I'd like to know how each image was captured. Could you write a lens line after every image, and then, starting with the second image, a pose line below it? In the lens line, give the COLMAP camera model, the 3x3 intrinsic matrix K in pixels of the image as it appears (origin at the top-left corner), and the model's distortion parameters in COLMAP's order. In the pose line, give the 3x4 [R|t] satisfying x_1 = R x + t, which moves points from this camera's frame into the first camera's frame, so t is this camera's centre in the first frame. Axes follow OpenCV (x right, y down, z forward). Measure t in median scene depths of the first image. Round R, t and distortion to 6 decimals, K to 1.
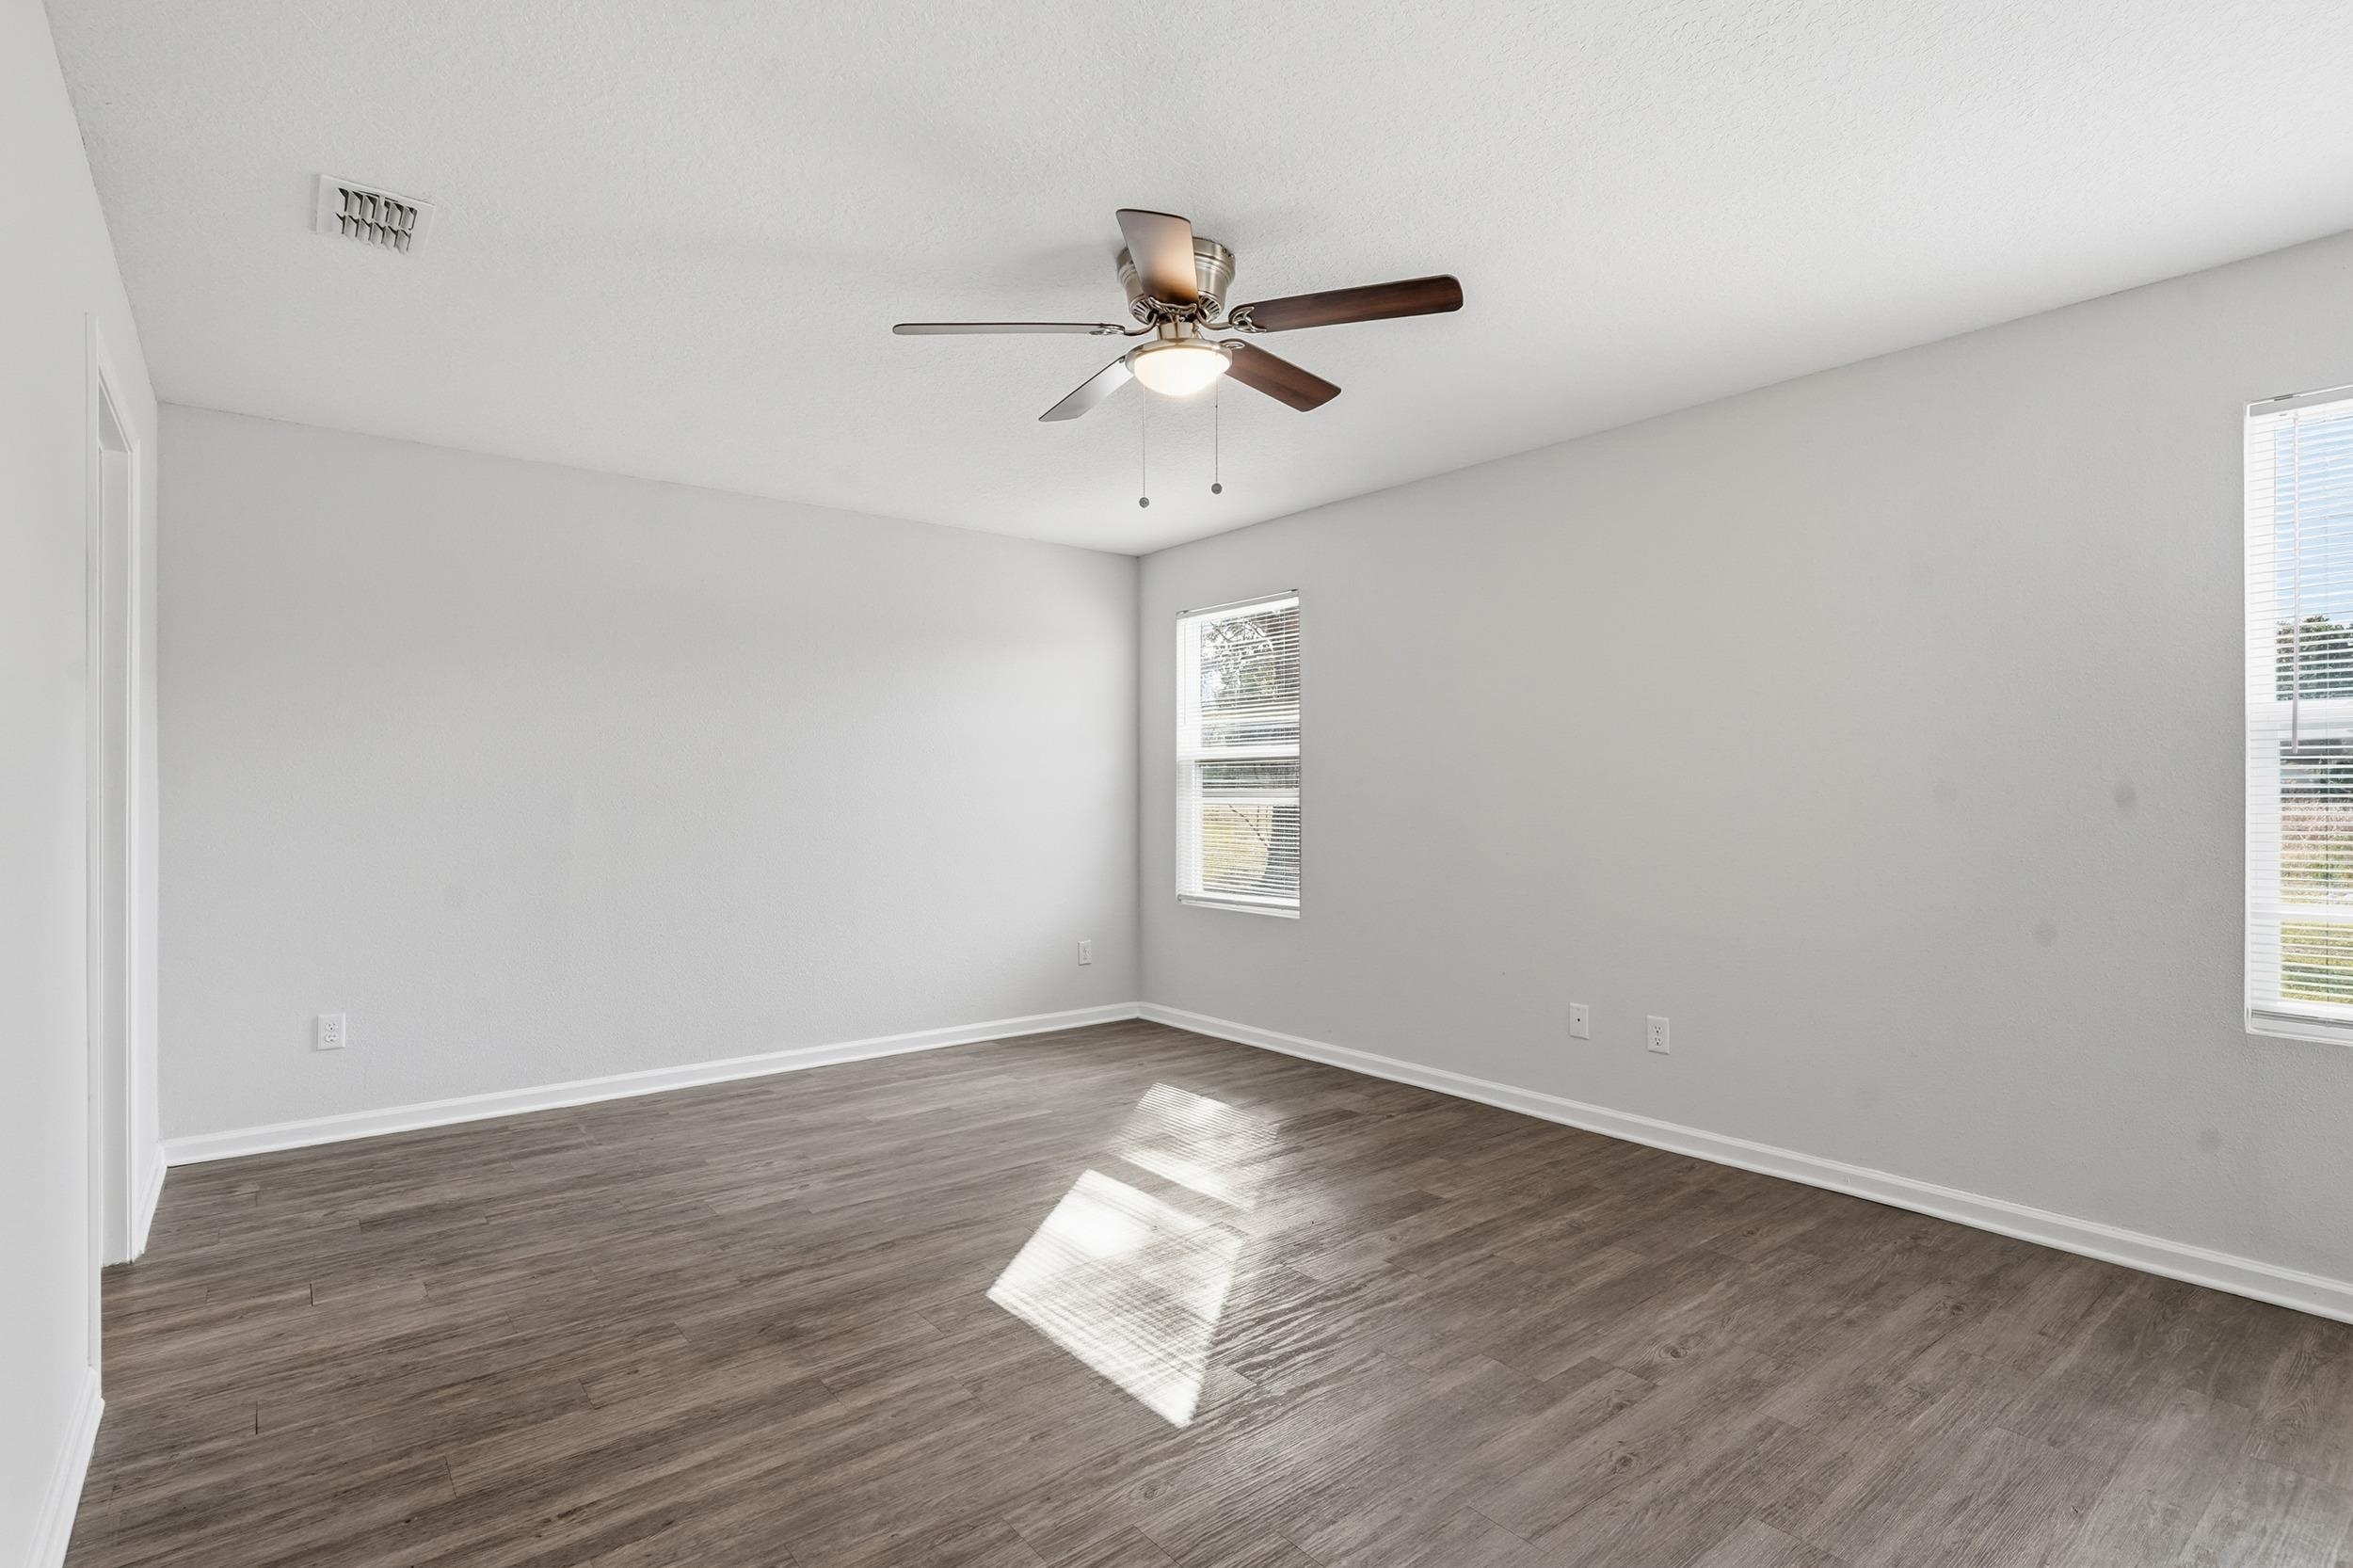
lens RADIAL K [[1133.8, 0, 1179.4], [0, 1133.8, 816.7], [0, 0, 1]] dist [-0.002939, 0.000974]
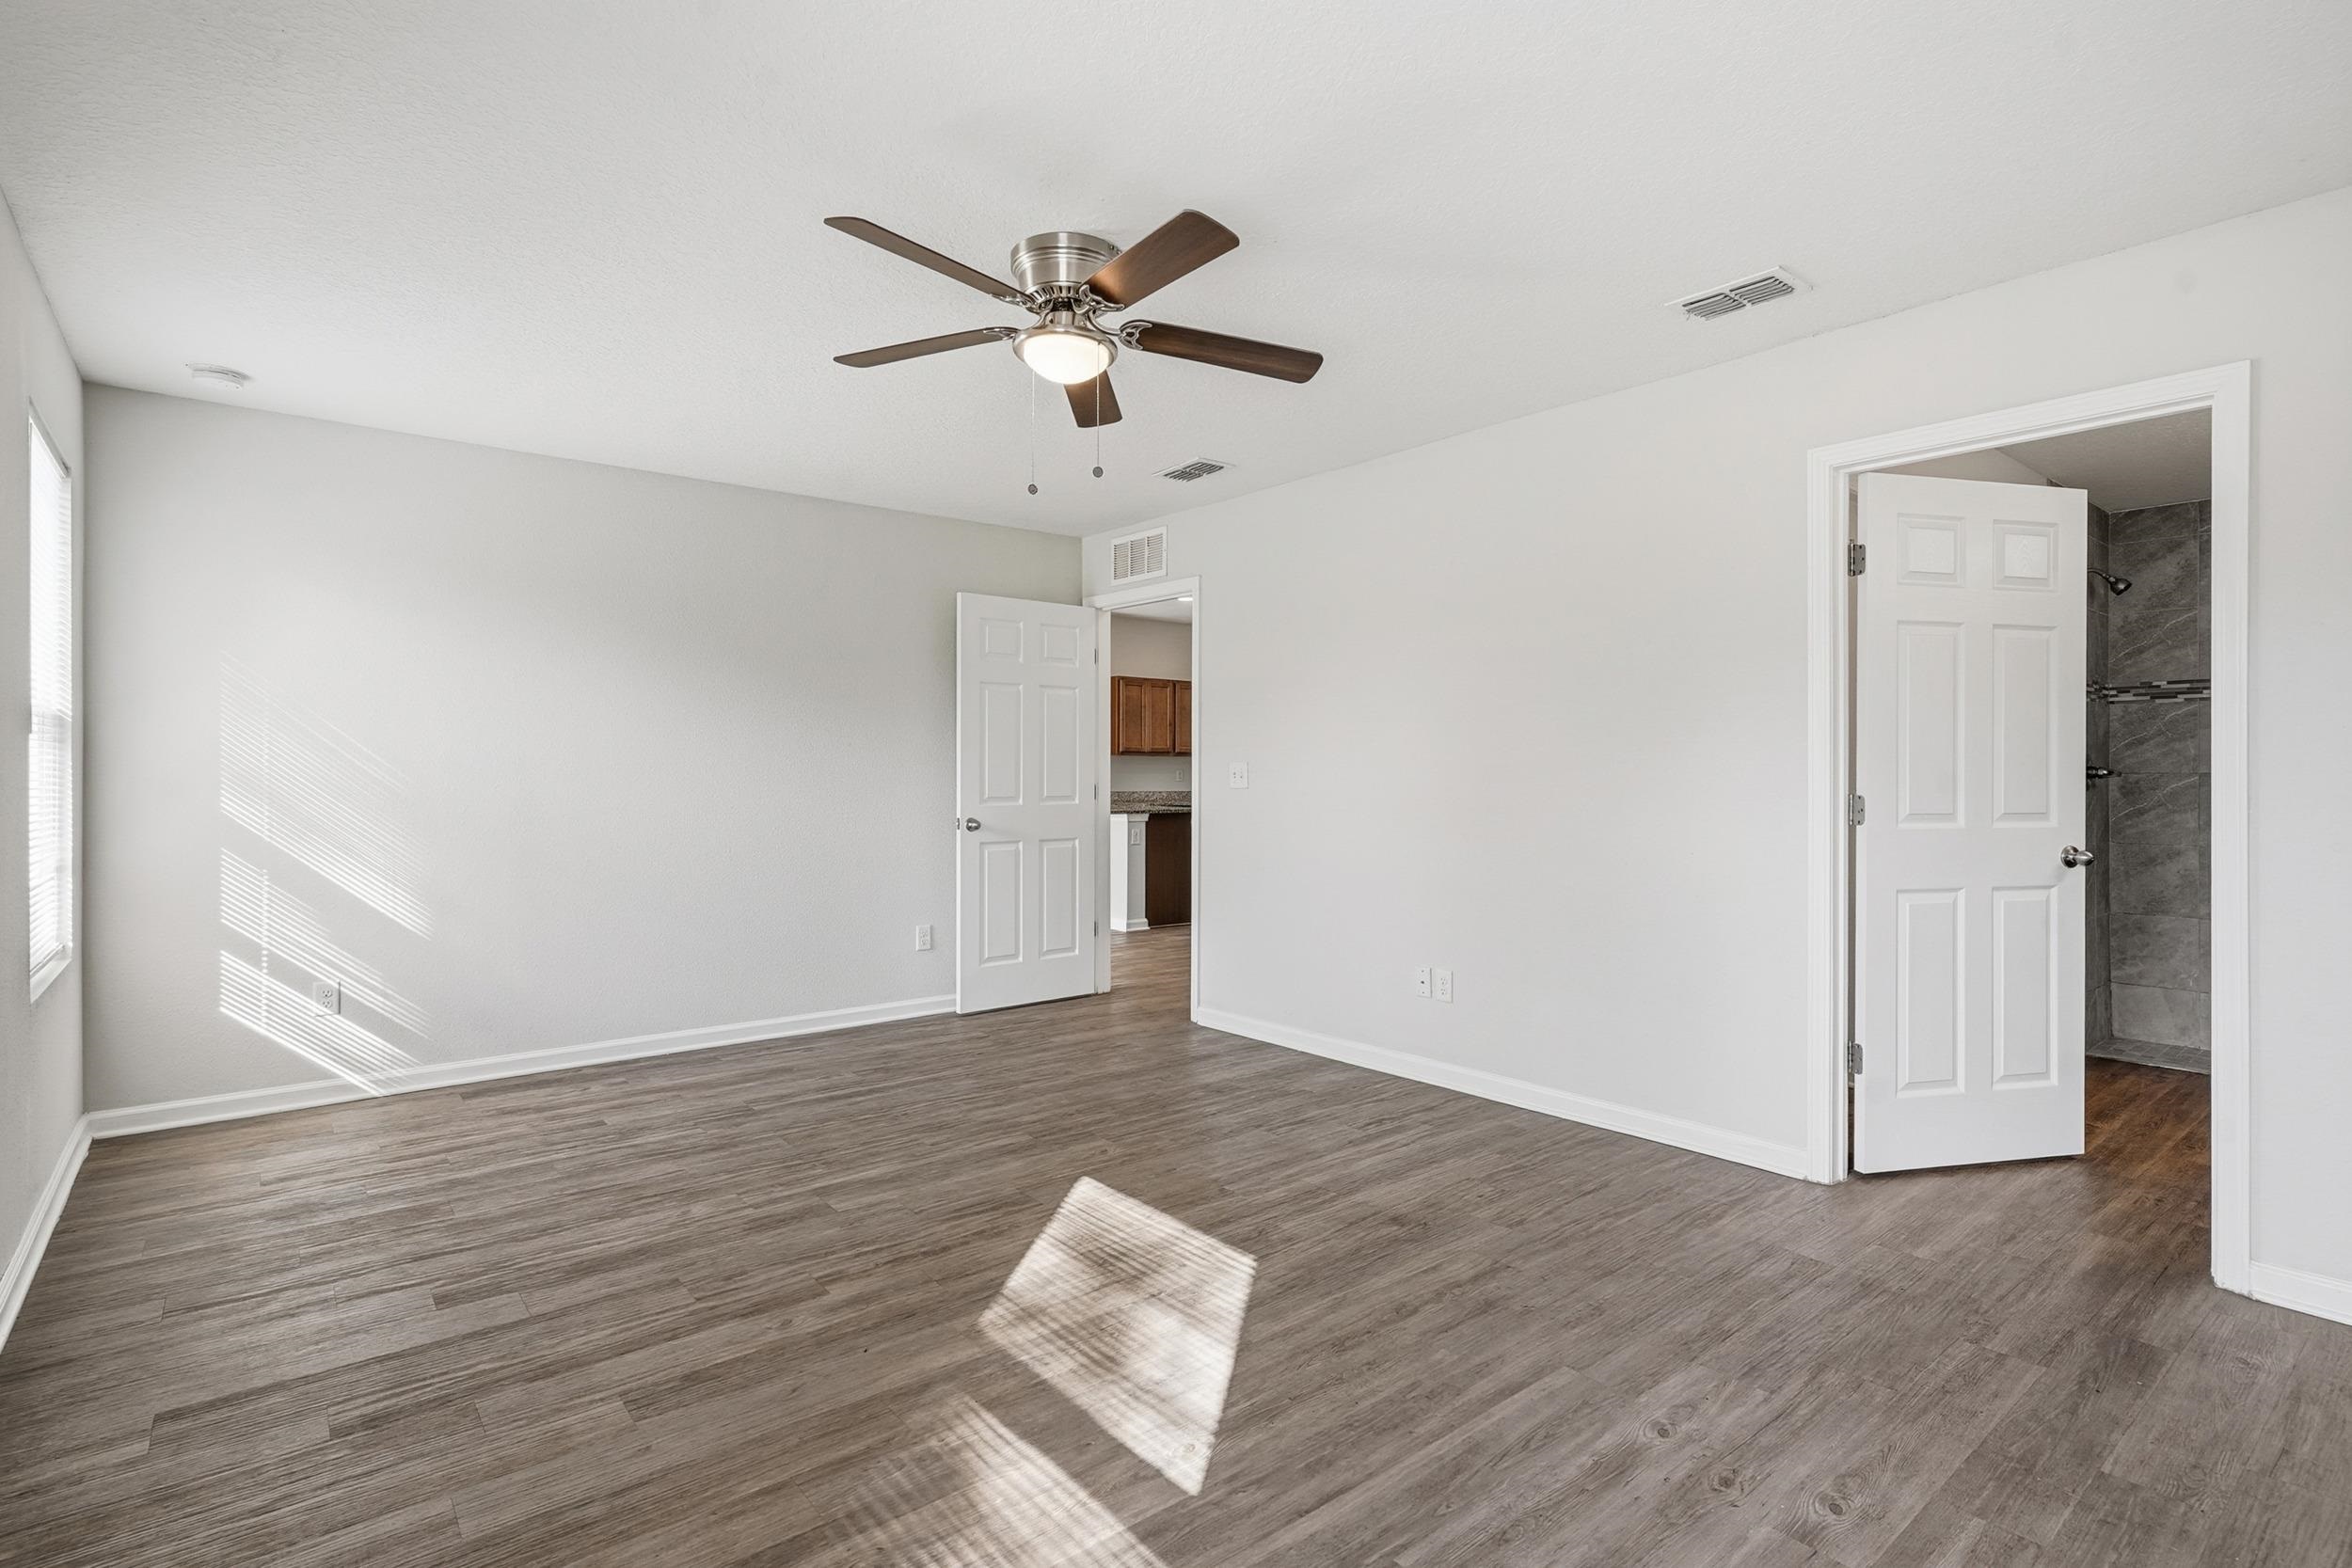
lens RADIAL K [[1142.2, 0, 1176.3], [0, 1142.2, 772.9], [0, 0, 1]] dist [-0.003215, 0.000657]
pose [[-0.999973, 0.000924, -0.007323, -0.074469], [0.000790, 0.999833, 0.018279, -0.029541], [0.007339, 0.018273, -0.999806, 1.624143]]
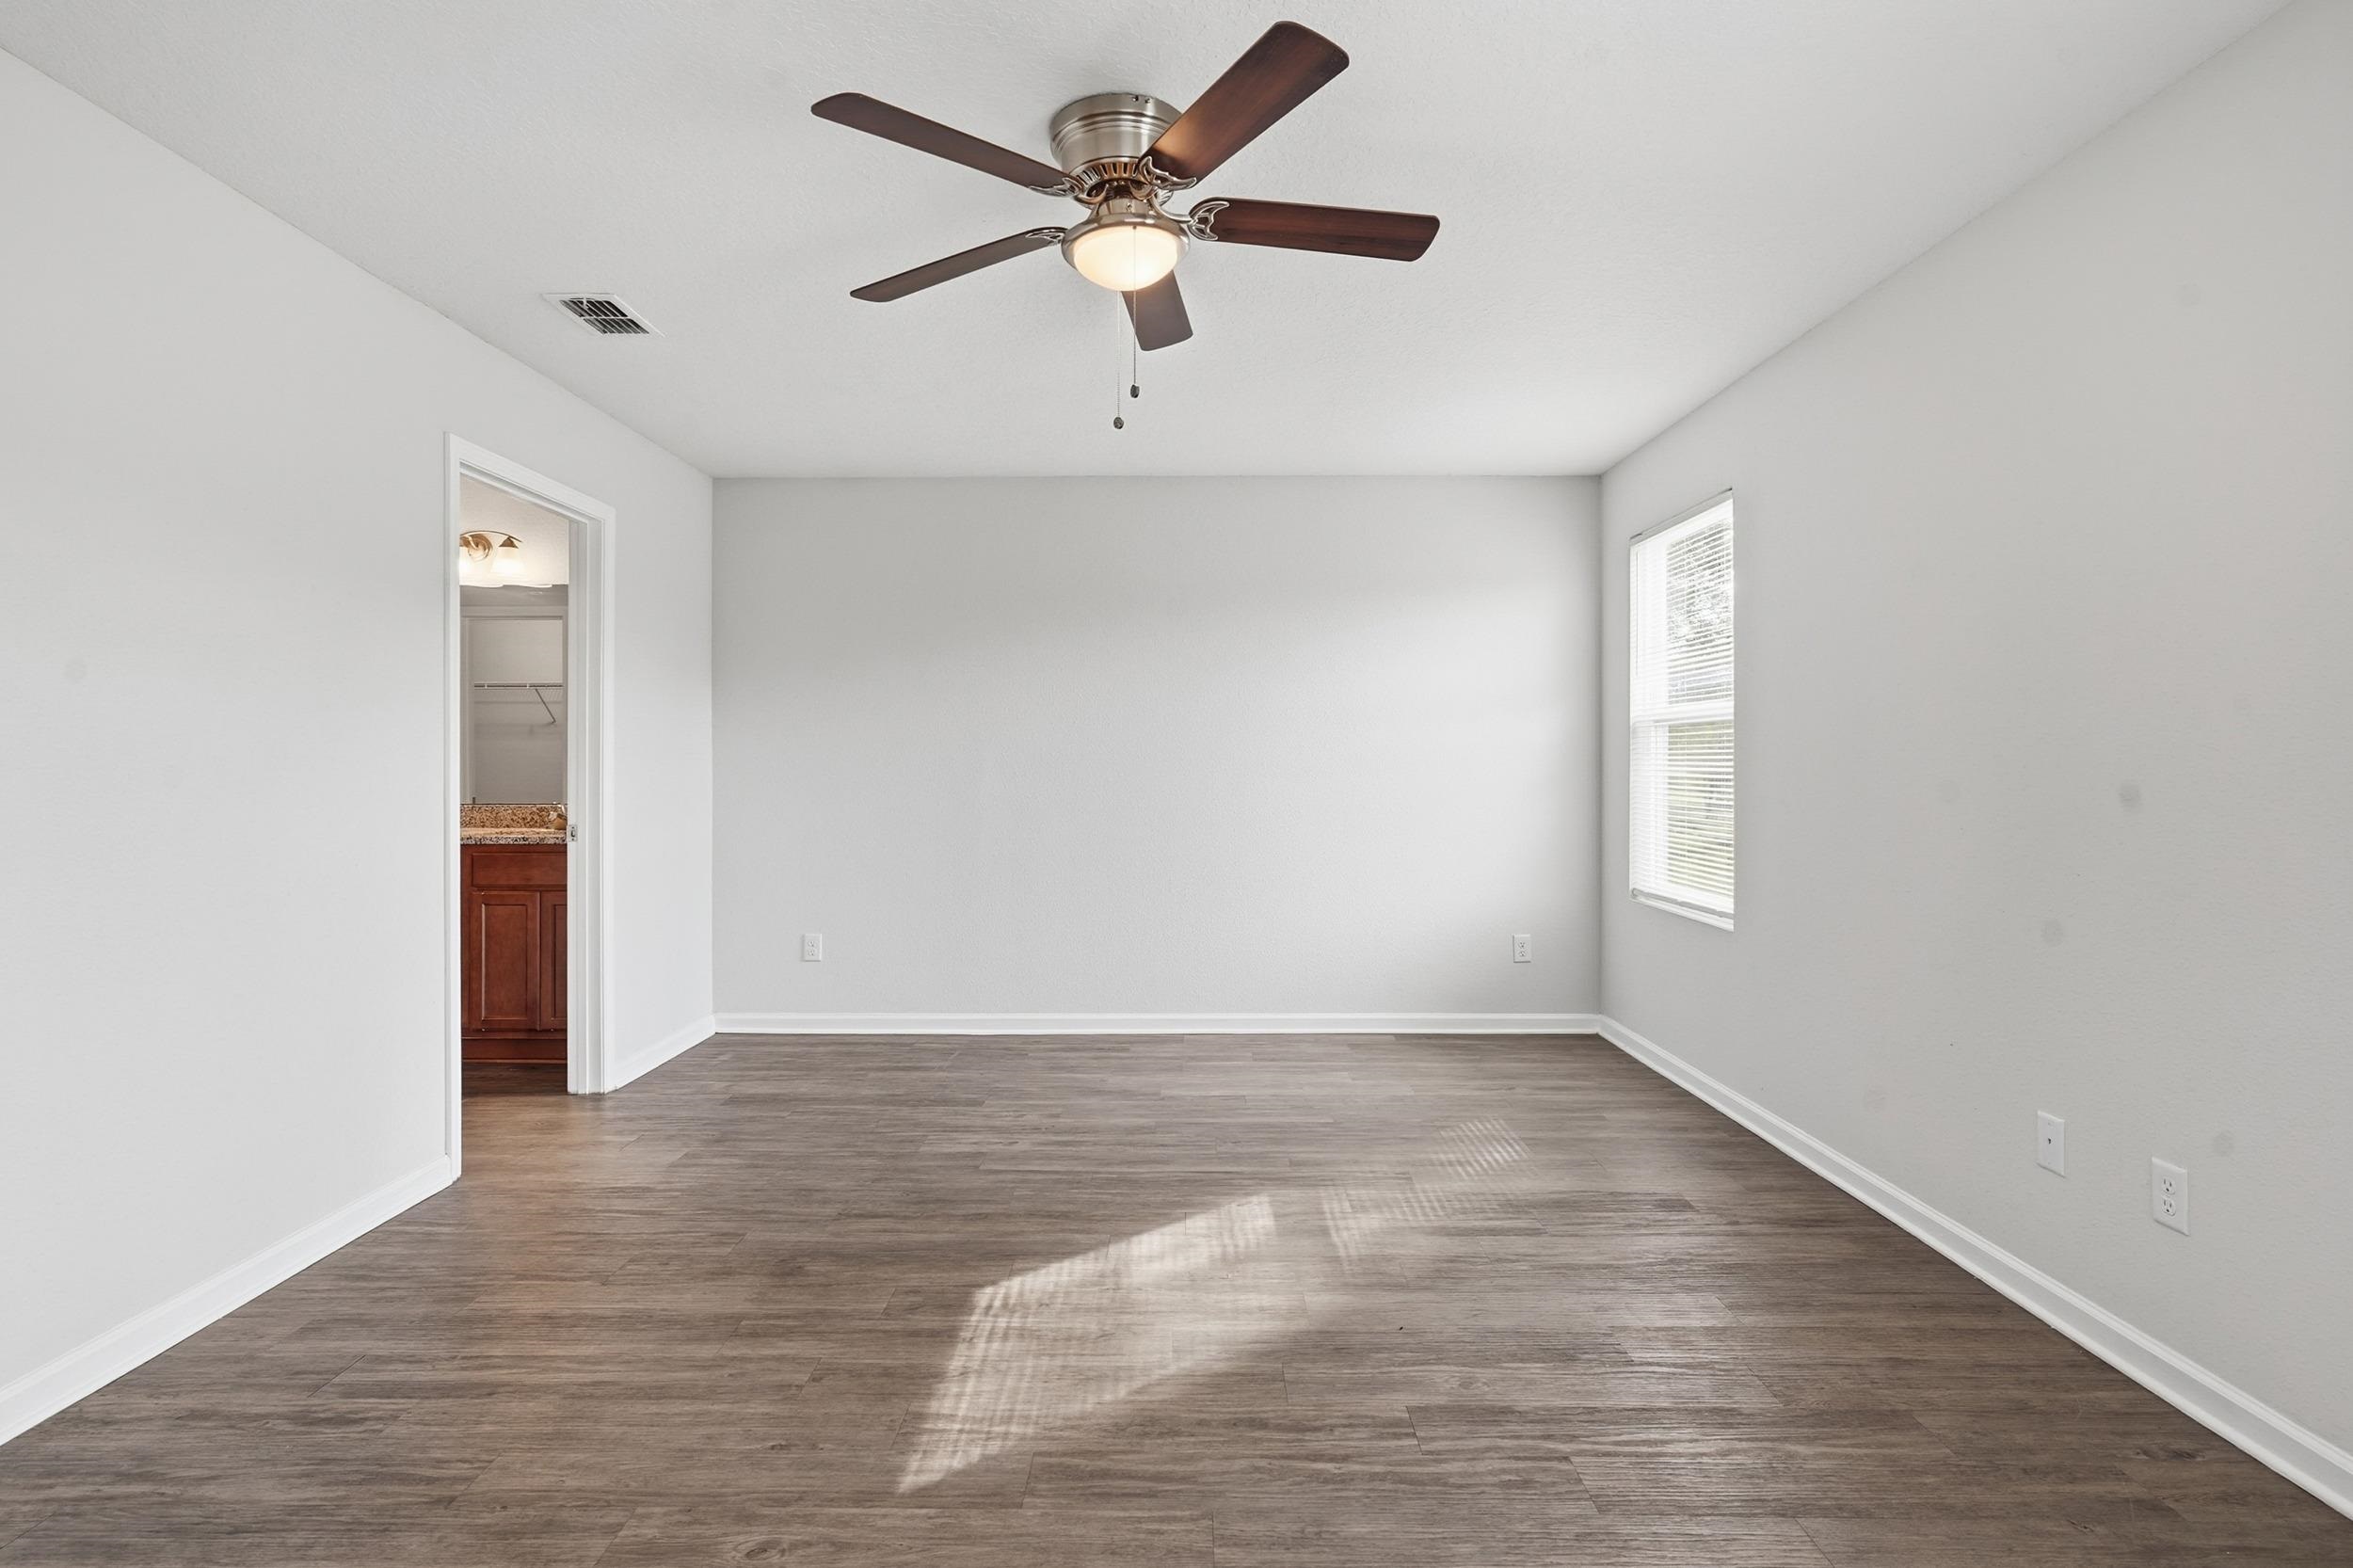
lens RADIAL K [[1142.8, 0, 1176.8], [0, 1142.8, 772.9], [0, 0, 1]] dist [-0.003215, 0.000657]
pose [[0.776145, 0.004829, -0.630536, 0.448764], [-0.012262, 0.999897, -0.007435, -0.004625], [0.630436, 0.013502, 0.776124, 0.289959]]
